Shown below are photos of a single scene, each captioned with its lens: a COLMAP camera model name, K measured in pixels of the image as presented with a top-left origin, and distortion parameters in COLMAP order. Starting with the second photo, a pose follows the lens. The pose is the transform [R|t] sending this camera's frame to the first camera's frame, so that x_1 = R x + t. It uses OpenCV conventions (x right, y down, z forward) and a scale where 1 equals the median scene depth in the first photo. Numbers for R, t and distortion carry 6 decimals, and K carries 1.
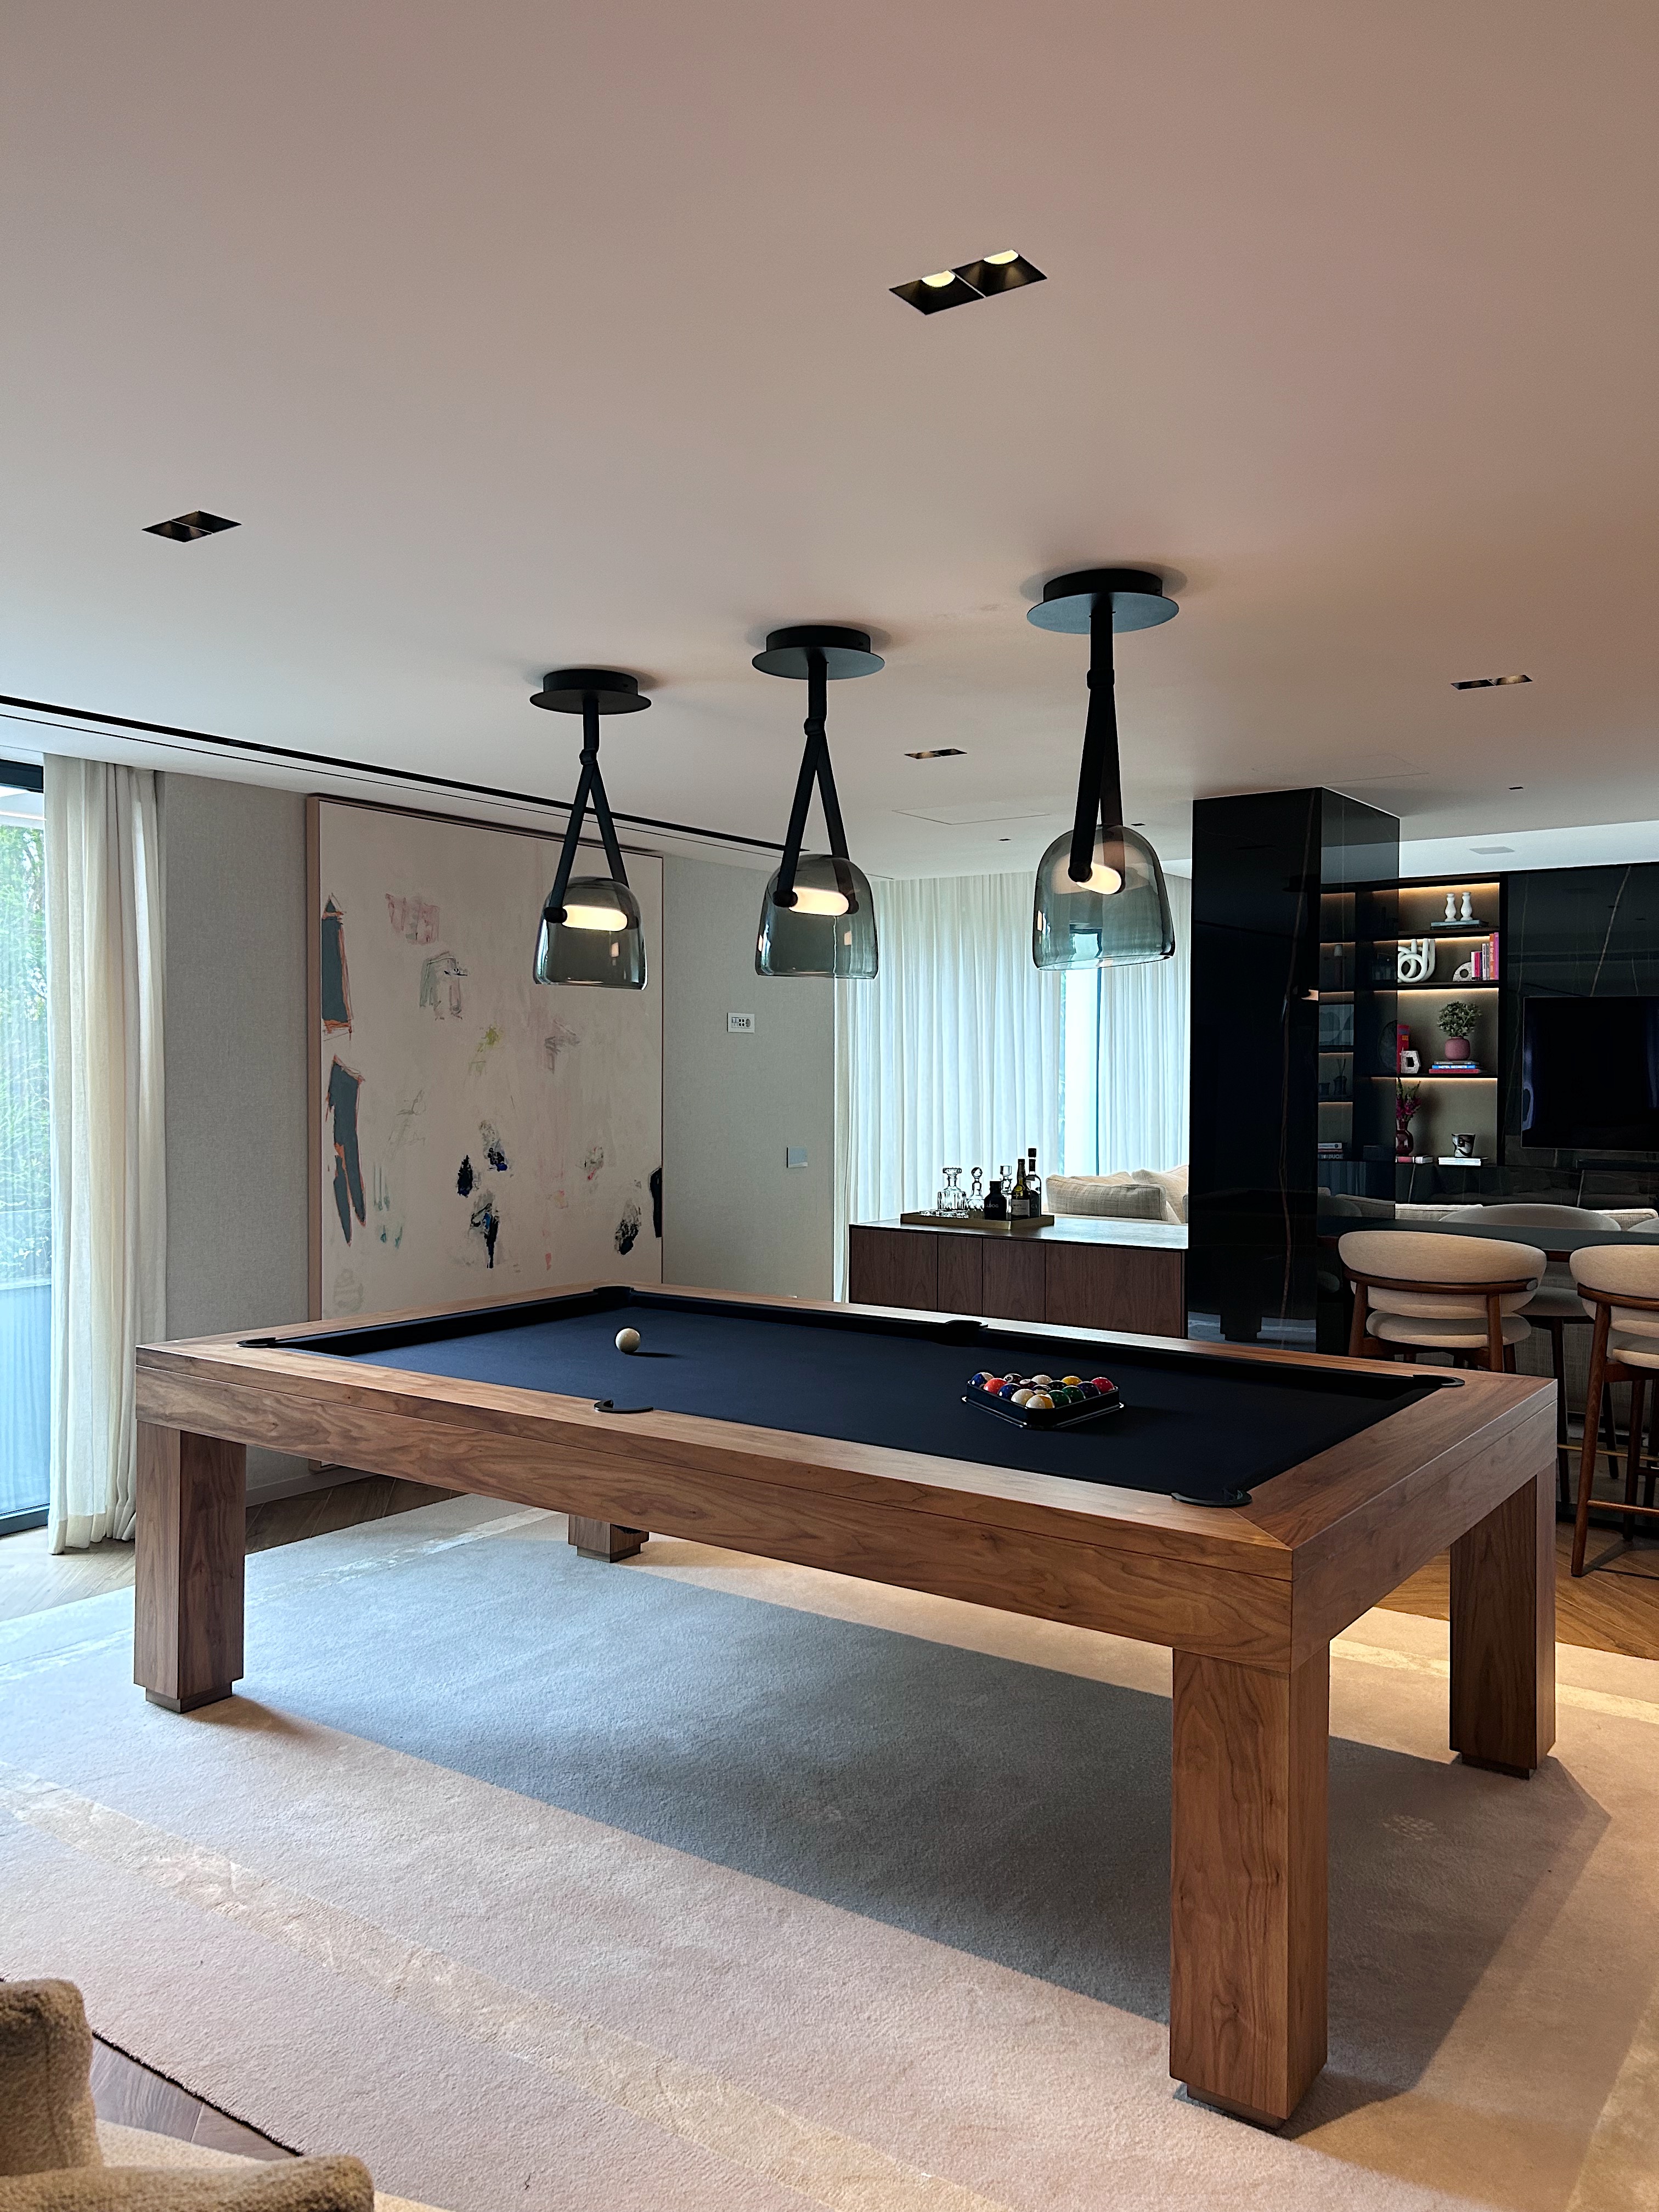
lens RADIAL K [[1680.7, 0, 843.7], [0, 1680.7, 1111.1], [0, 0, 1]] dist [0.082591, -0.100465]
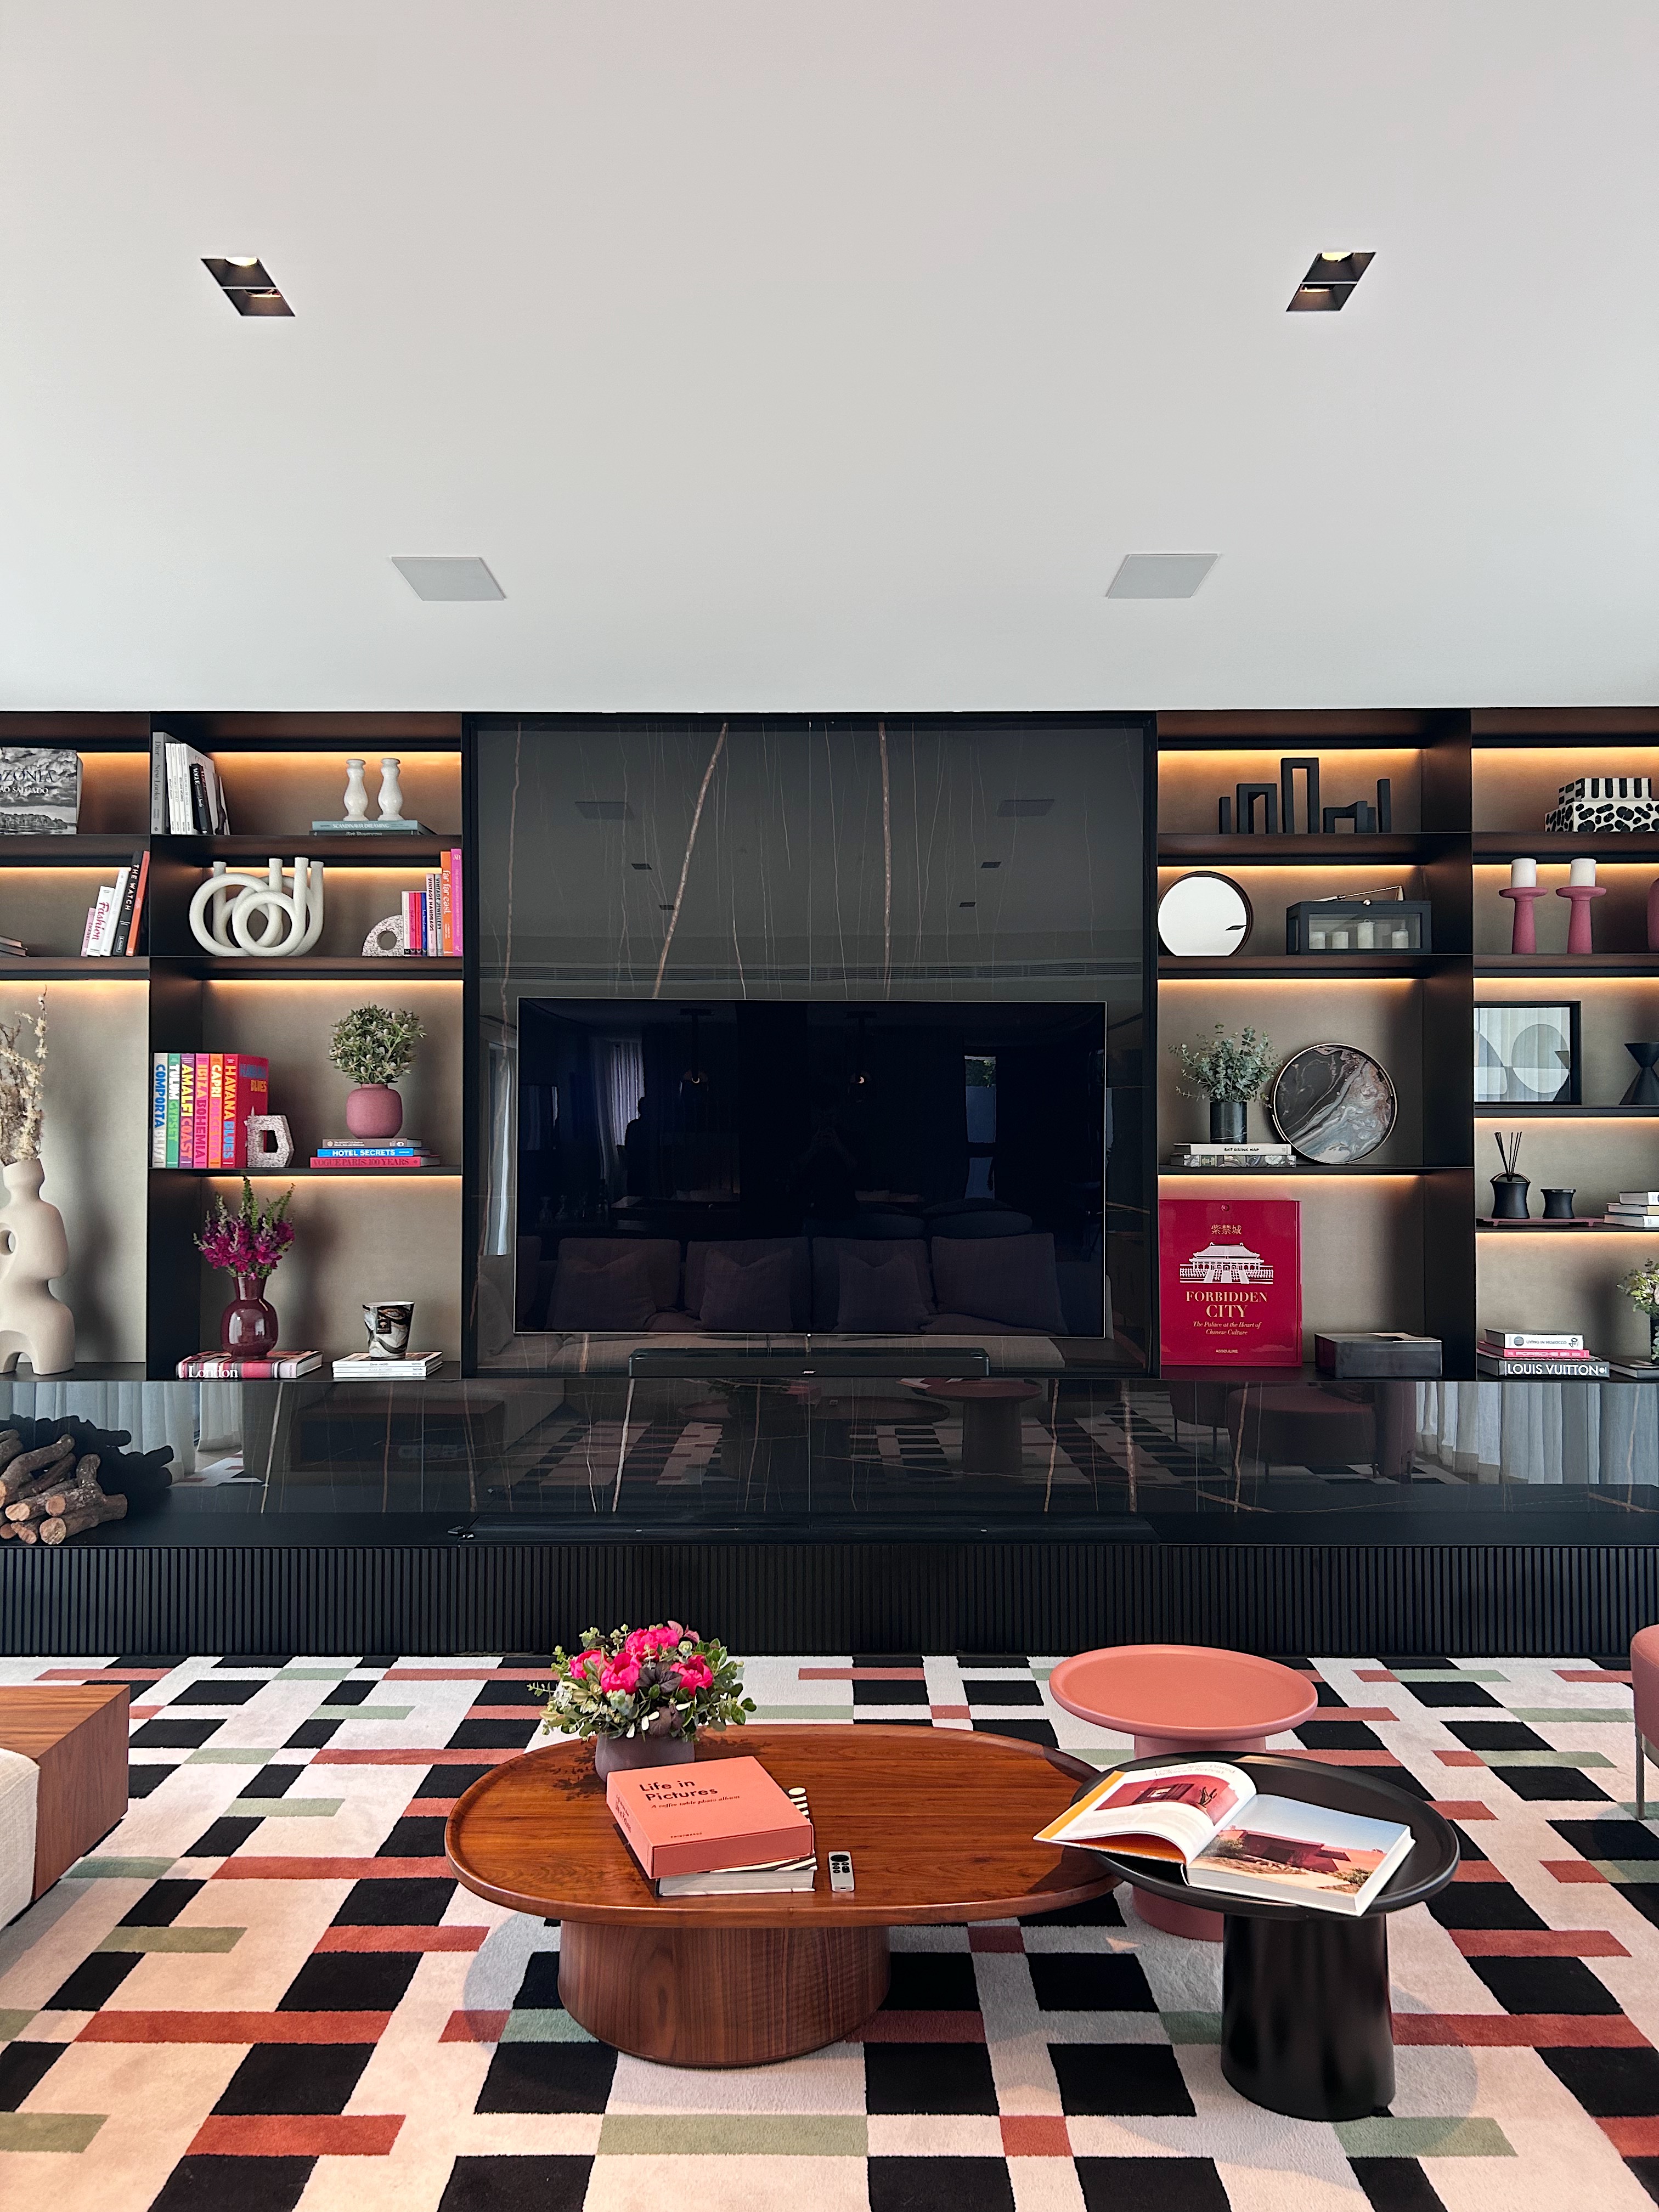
lens RADIAL K [[1668.7, 0, 829.5], [0, 1668.7, 1106.0], [0, 0, 1]] dist [0.116024, -0.255233]
pose [[0.825964, 0.011576, 0.563604, 0.212363], [0.017893, 0.998747, -0.046736, -0.015472], [-0.563439, 0.048686, 0.824722, 0.570406]]
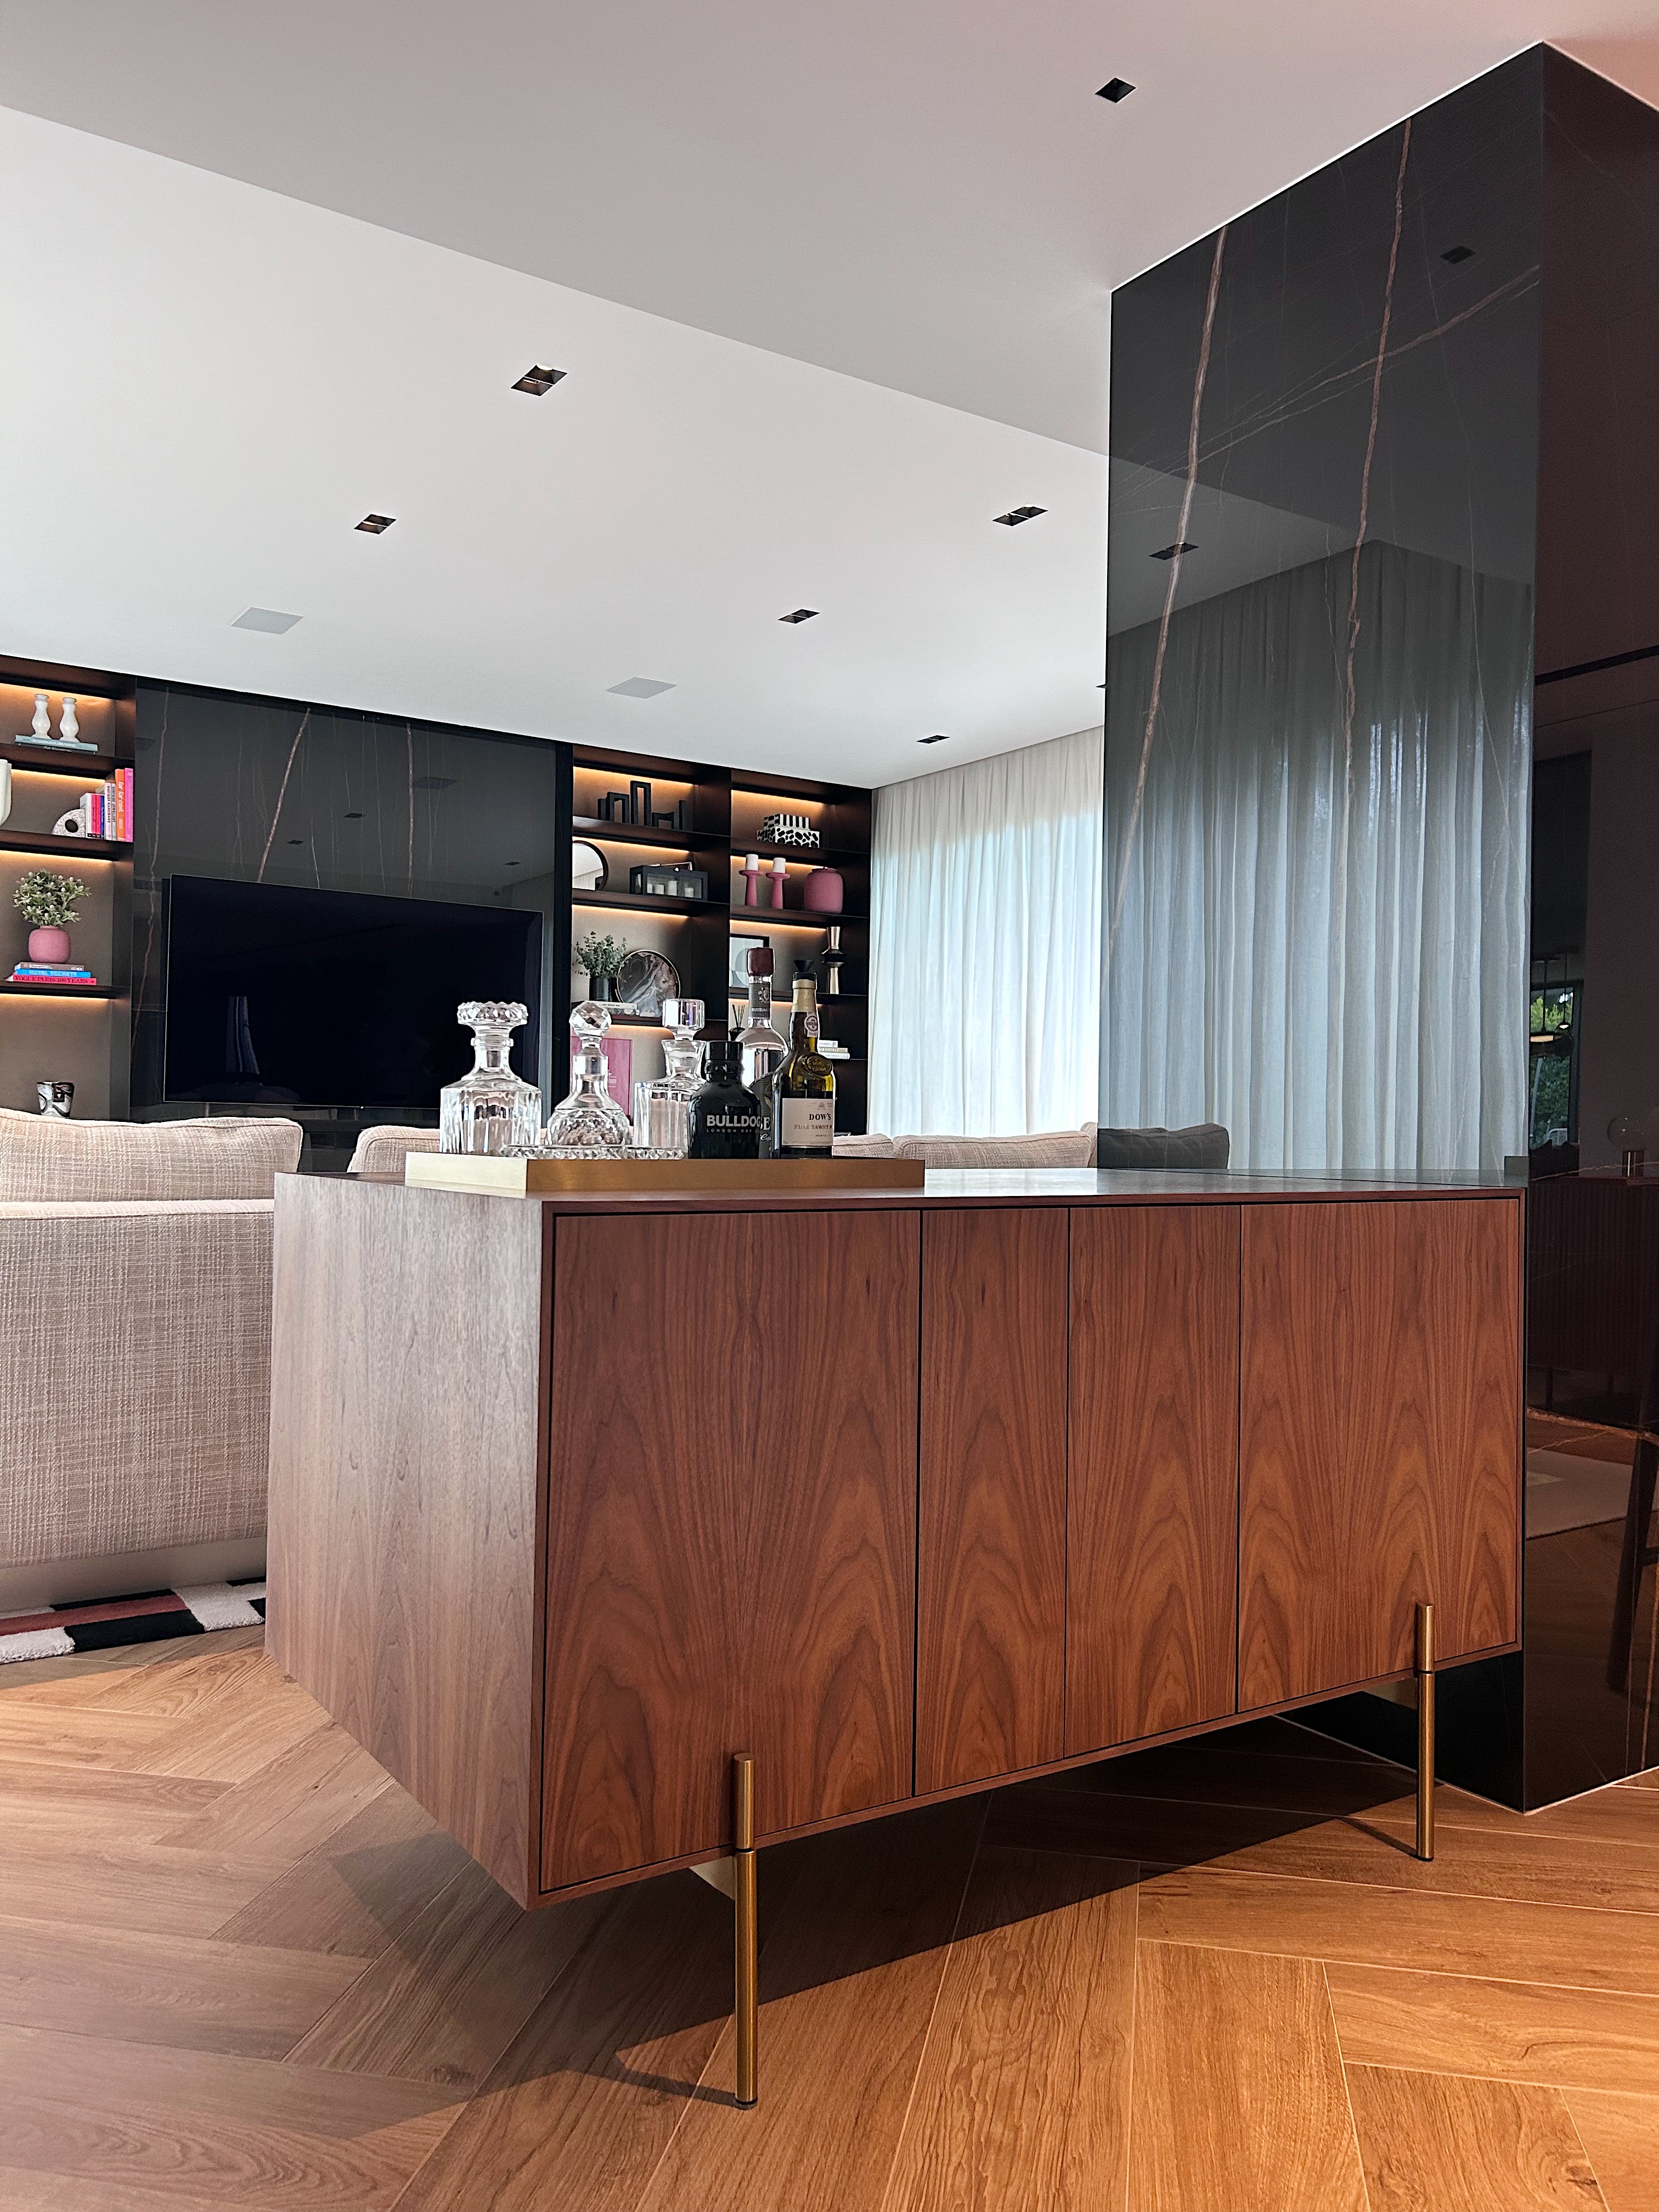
lens RADIAL K [[1668.7, 0, 829.5], [0, 1668.7, 1106.0], [0, 0, 1]] dist [0.116024, -0.255233]
pose [[0.368078, 0.009113, 0.929750, -0.110322], [0.006653, 0.999901, -0.012434, 0.031799], [-0.929771, 0.010763, 0.367981, 0.503408]]
